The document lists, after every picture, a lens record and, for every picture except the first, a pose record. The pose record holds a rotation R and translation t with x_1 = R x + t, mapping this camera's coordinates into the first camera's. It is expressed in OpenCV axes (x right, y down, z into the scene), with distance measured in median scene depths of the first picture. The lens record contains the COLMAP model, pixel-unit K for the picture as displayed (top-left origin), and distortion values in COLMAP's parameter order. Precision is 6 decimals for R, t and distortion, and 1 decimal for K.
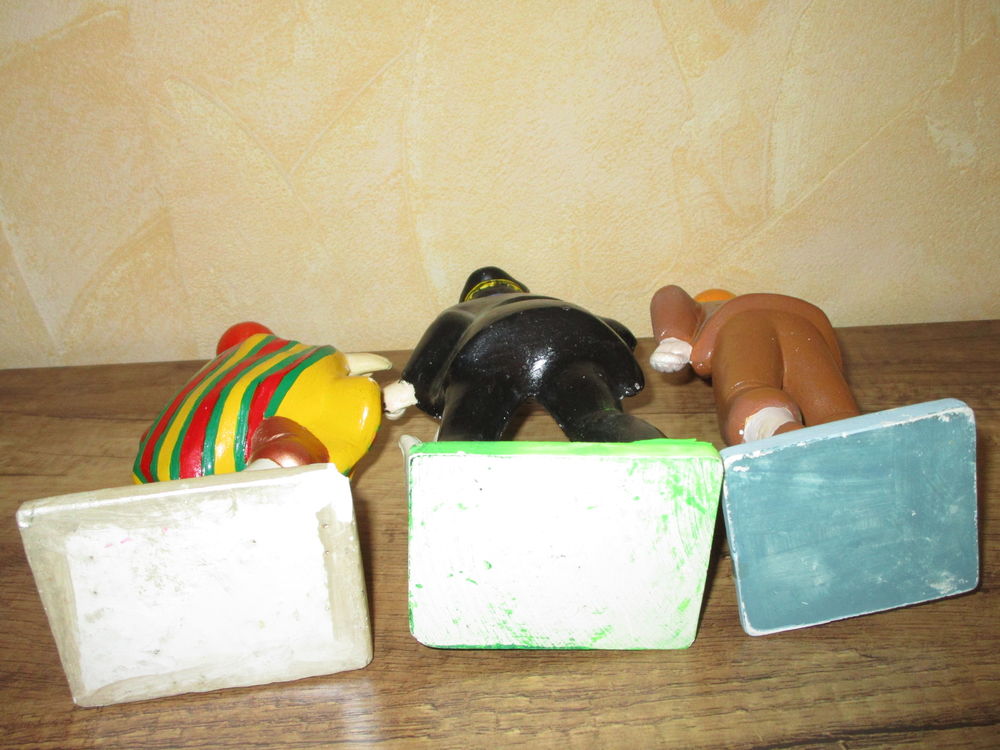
lens RADIAL K [[950.3, 0, 485.3], [0, 950.3, 372.0], [0, 0, 1]] dist [-0.056052, 0.000000]
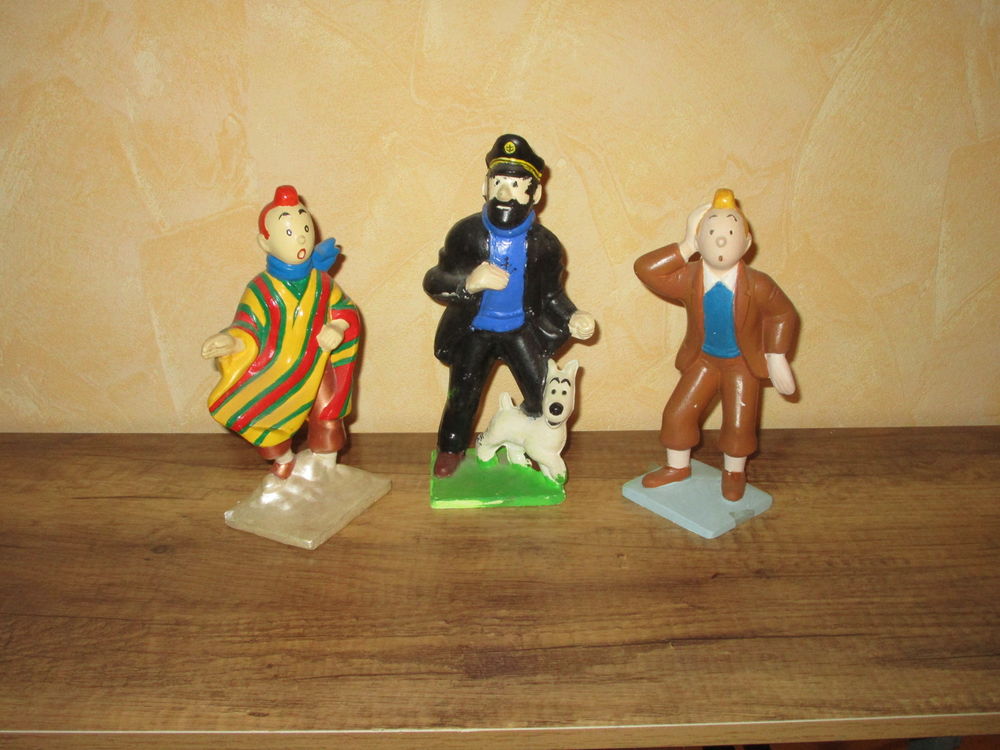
lens RADIAL K [[950.3, 0, 481.0], [0, 950.3, 358.0], [0, 0, 1]] dist [-0.056052, 0.000000]
pose [[0.998713, 0.045027, 0.023352, -0.034657], [-0.041435, 0.989786, -0.136410, 0.067037], [-0.029256, 0.135267, 0.990377, -0.538854]]
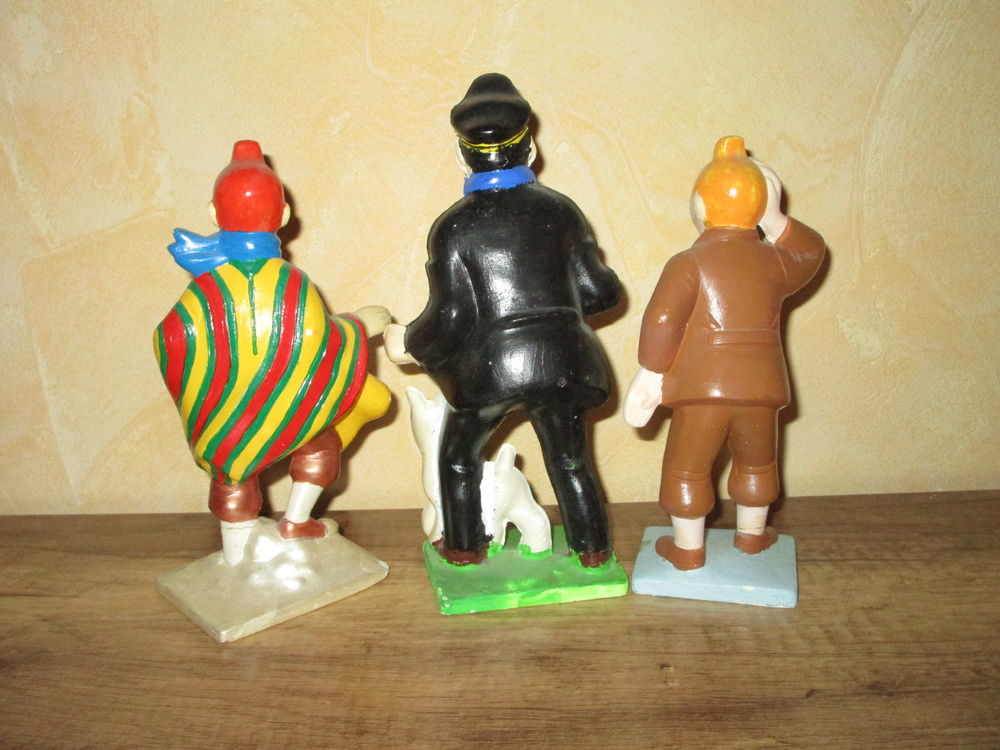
lens RADIAL K [[950.3, 0, 482.8], [0, 950.3, 361.4], [0, 0, 1]] dist [-0.056052, 0.000000]
pose [[0.999599, 0.027213, 0.007800, 0.014610], [-0.024298, 0.966138, -0.256880, 0.105035], [-0.014526, 0.256588, 0.966412, -0.141199]]
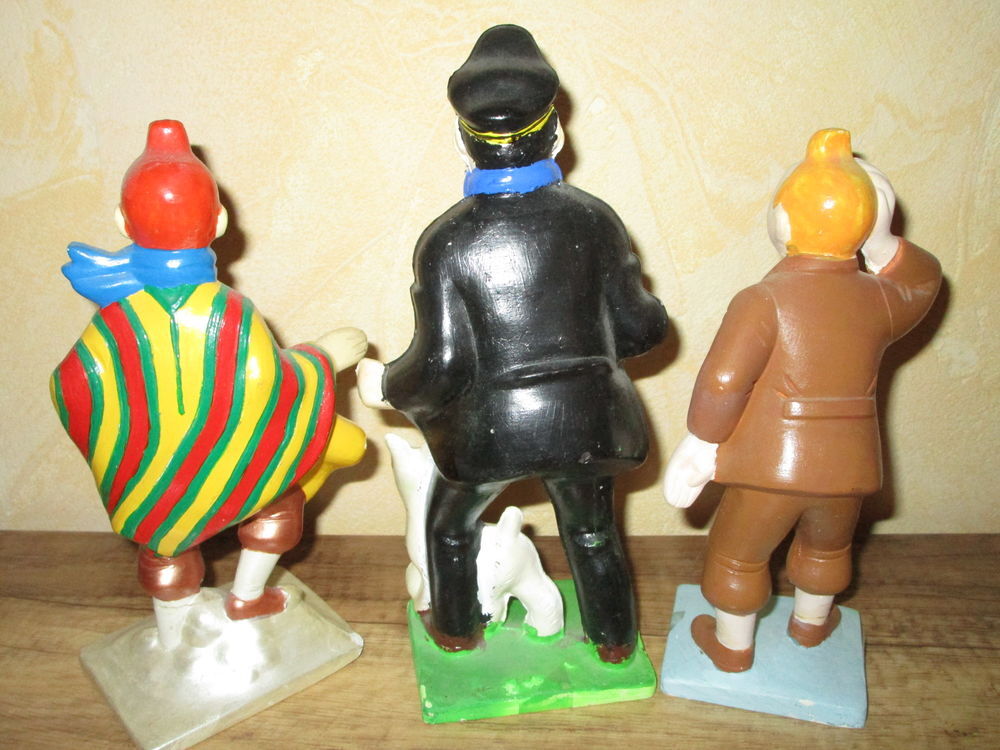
lens RADIAL K [[950.3, 0, 486.2], [0, 950.3, 368.7], [0, 0, 1]] dist [-0.056052, 0.000000]
pose [[0.998542, 0.053892, 0.003176, 0.019865], [-0.053222, 0.992574, -0.109378, -0.101560], [-0.009047, 0.109050, 0.993995, 0.053966]]
